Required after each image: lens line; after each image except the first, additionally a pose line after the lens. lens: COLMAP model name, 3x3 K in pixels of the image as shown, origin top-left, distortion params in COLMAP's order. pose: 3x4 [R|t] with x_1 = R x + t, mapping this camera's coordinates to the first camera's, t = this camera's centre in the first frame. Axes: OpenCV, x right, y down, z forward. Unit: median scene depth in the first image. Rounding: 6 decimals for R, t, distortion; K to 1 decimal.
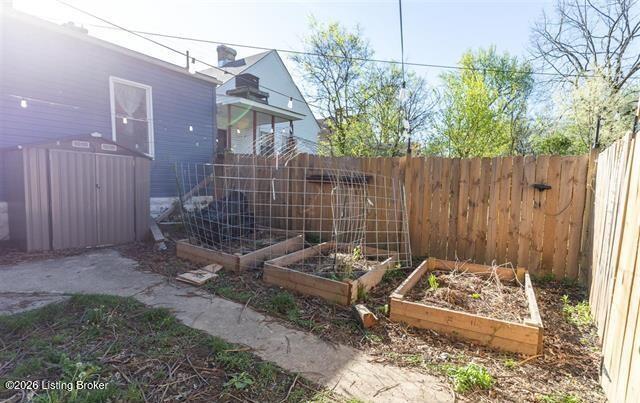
lens RADIAL K [[308.7, 0, 322.5], [0, 308.7, 210.0], [0, 0, 1]] dist [0.000554, 0.000353]
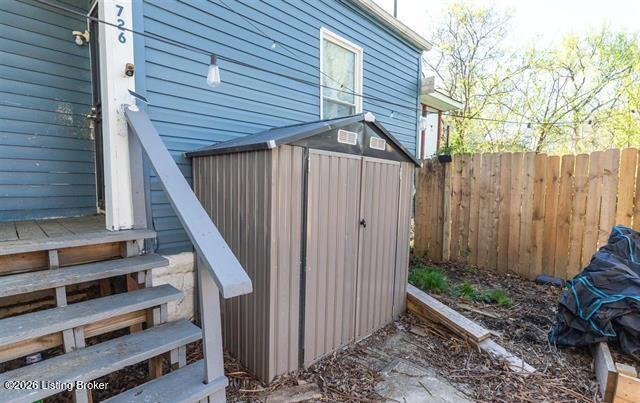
lens RADIAL K [[318.1, 0, 325.3], [0, 318.1, 208.8], [0, 0, 1]] dist [0.000857, -0.000031]
pose [[0.986265, -0.003511, -0.165134, -0.710616], [0.000422, 0.999824, -0.018735, -0.091562], [0.165171, 0.018408, 0.986093, 0.500181]]
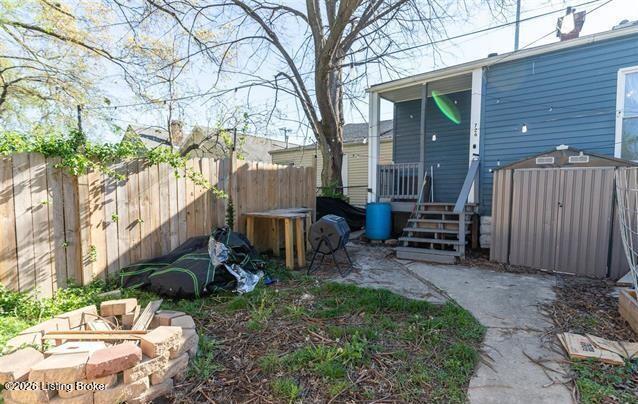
lens RADIAL K [[310.0, 0, 324.1], [0, 310.0, 209.1], [0, 0, 1]] dist [0.002325, 0.000572]
pose [[-0.015402, 0.028072, -0.999487, 0.180610], [-0.093116, 0.995222, 0.029387, -0.027509], [0.995536, 0.093521, -0.012714, 0.338936]]
